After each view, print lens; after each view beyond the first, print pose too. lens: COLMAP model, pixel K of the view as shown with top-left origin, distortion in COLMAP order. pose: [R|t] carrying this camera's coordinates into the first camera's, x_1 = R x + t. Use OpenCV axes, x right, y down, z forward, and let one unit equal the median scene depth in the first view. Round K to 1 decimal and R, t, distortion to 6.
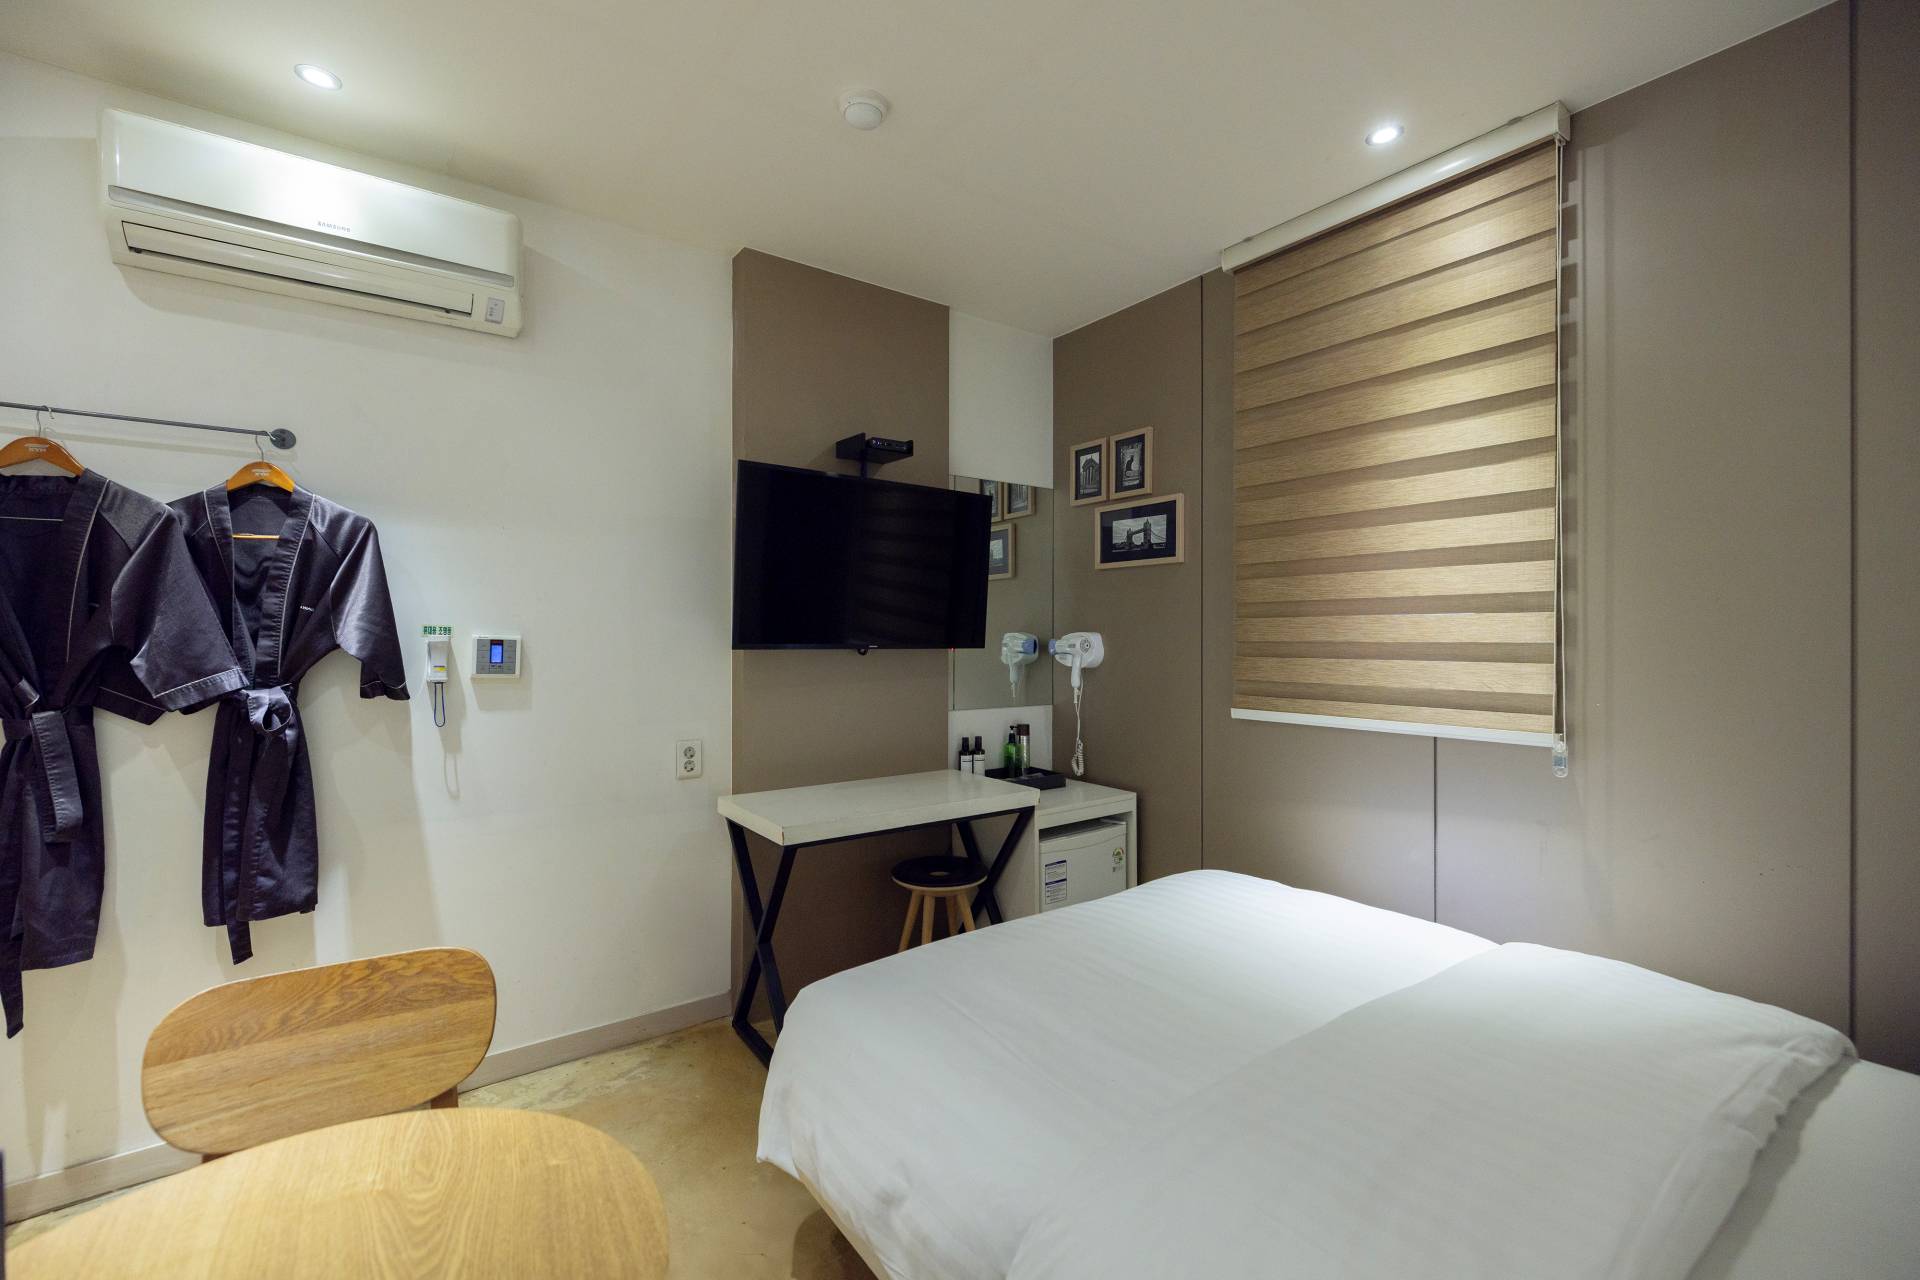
lens RADIAL K [[830.2, 0, 960.0], [0, 830.2, 640.0], [0, 0, 1]] dist [-0.000482, -0.000337]
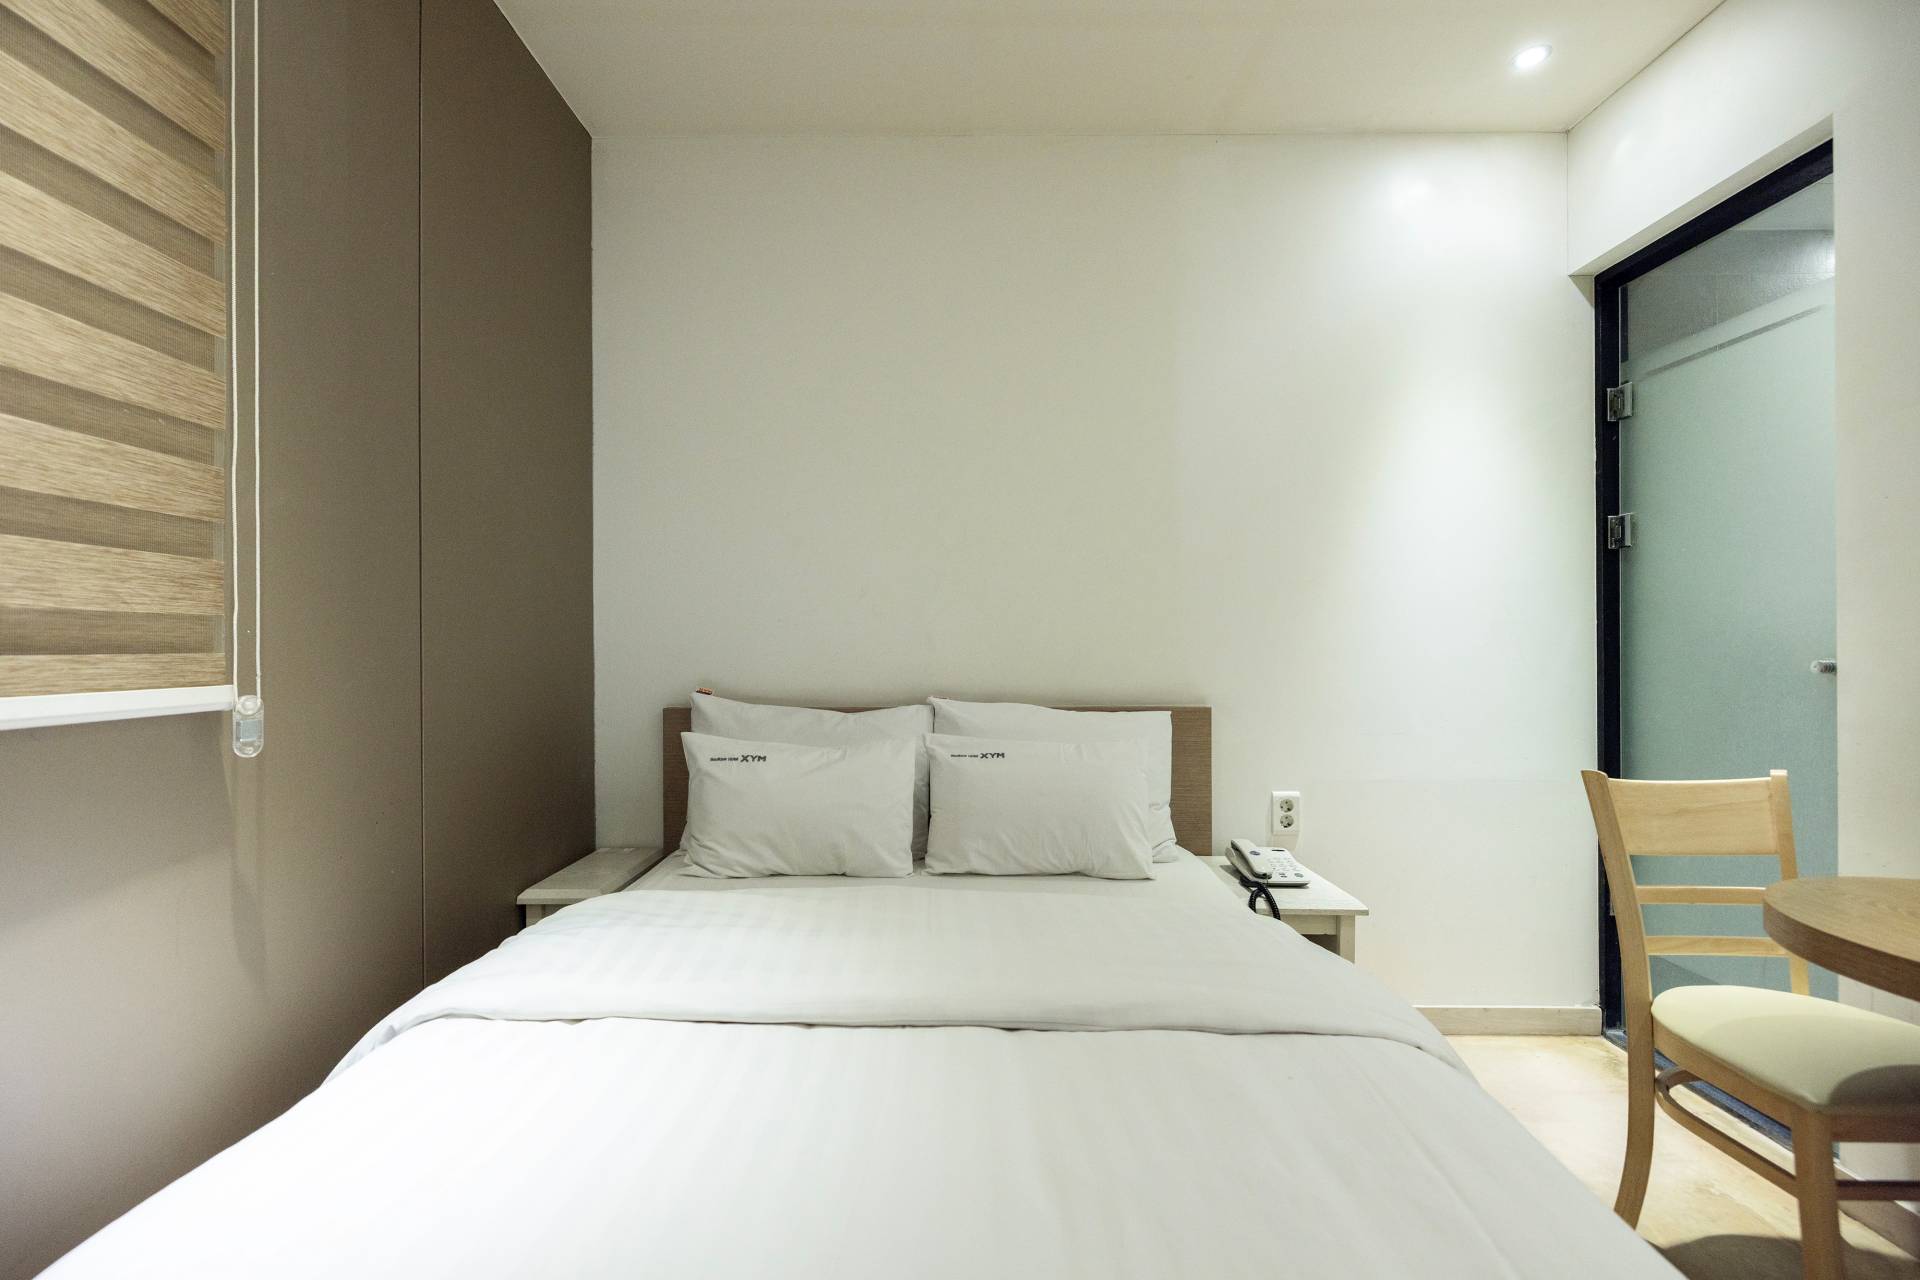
lens RADIAL K [[830.2, 0, 960.0], [0, 830.2, 640.0], [0, 0, 1]] dist [-0.000482, -0.000337]
pose [[-0.815048, -0.002757, 0.579387, -0.013312], [-0.001378, 0.999995, 0.002820, 0.053719], [-0.579392, 0.001500, -0.815047, 0.777157]]
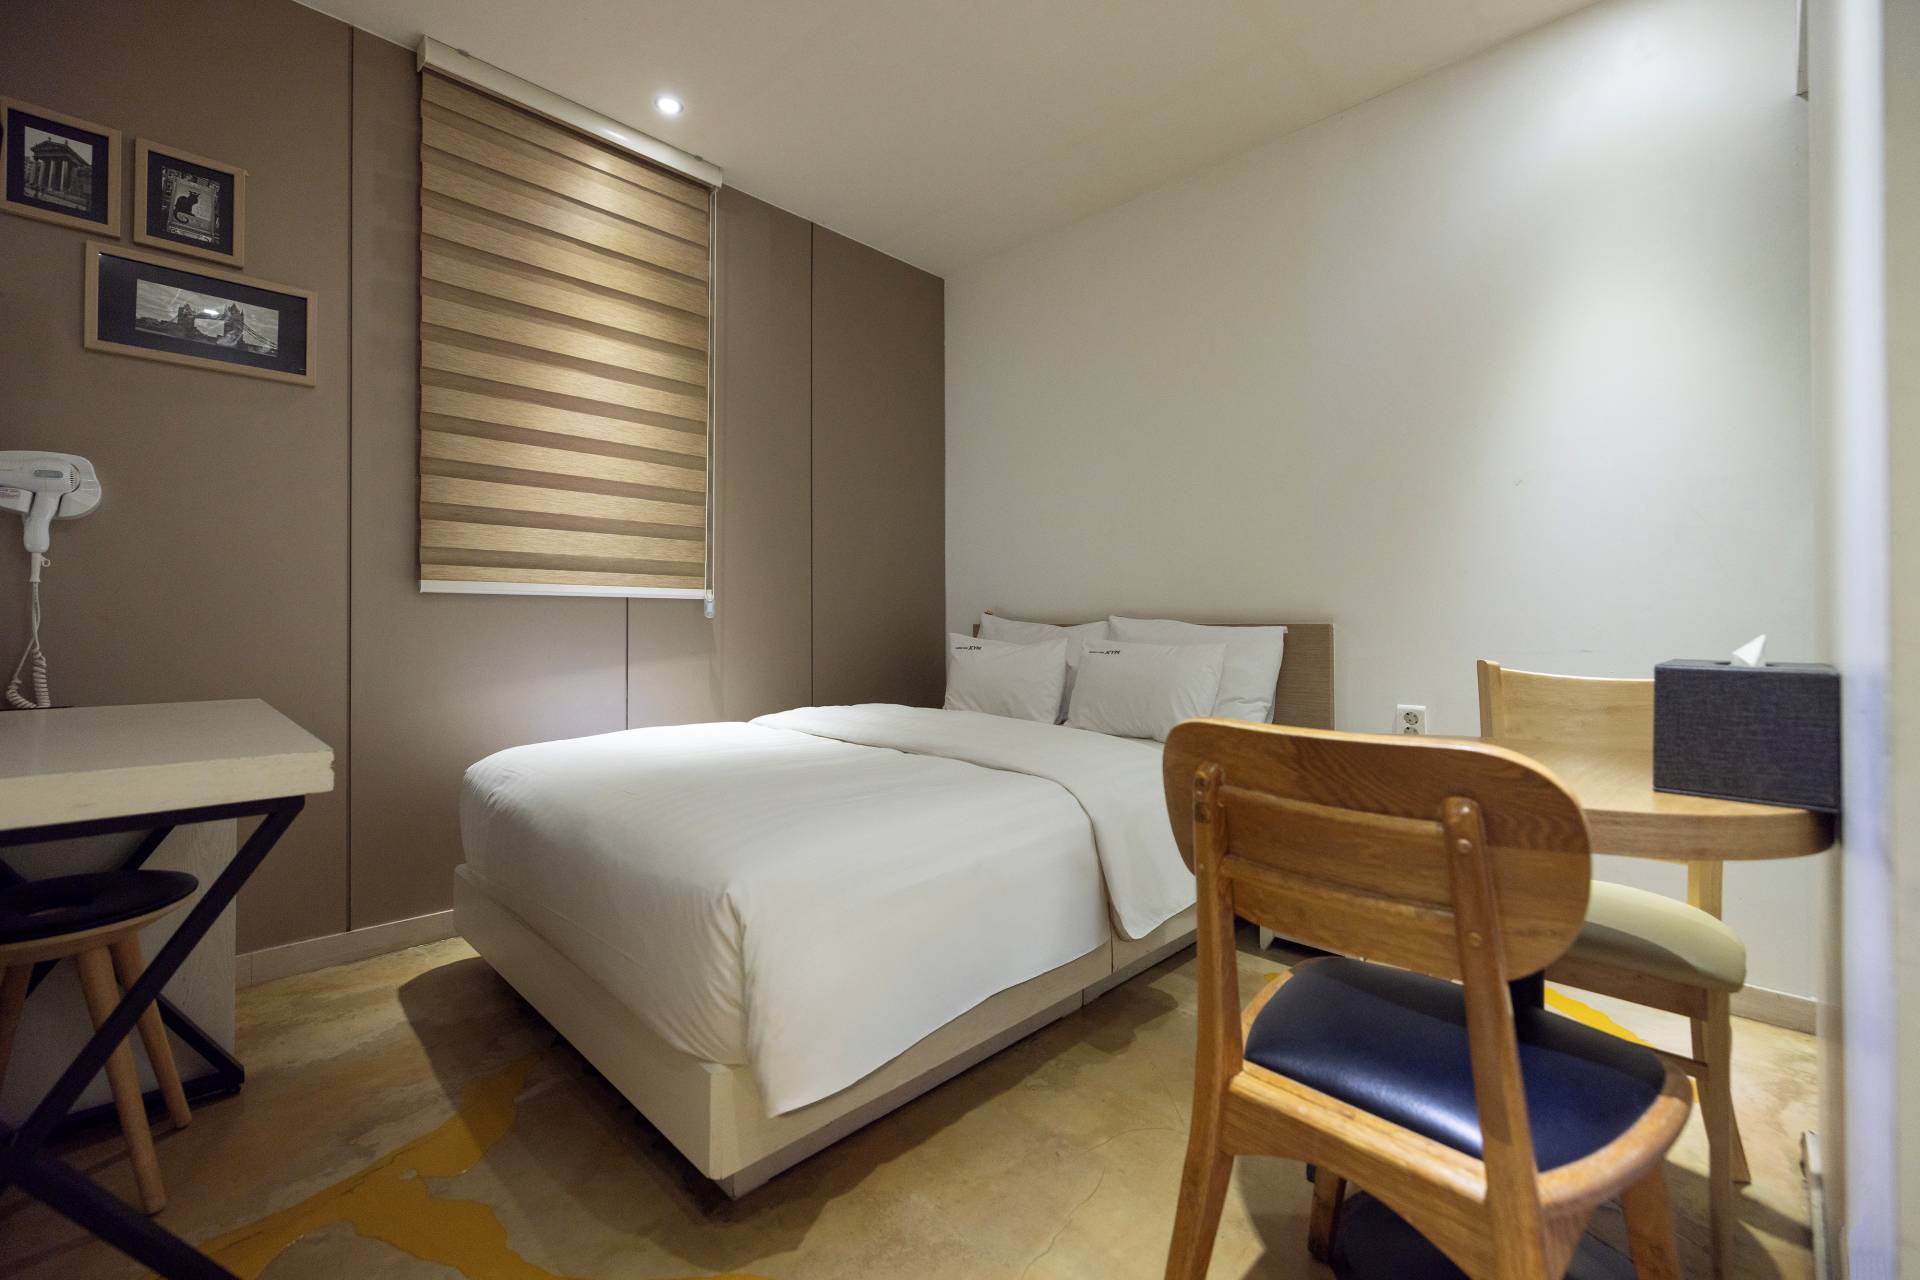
lens RADIAL K [[817.1, 0, 960.4], [0, 817.1, 613.5], [0, 0, 1]] dist [-0.001361, -0.000680]
pose [[-0.178821, 0.006984, 0.983857, -0.525526], [0.004224, 0.999971, -0.006331, 0.110900], [-0.983873, 0.003024, -0.178845, 0.544973]]
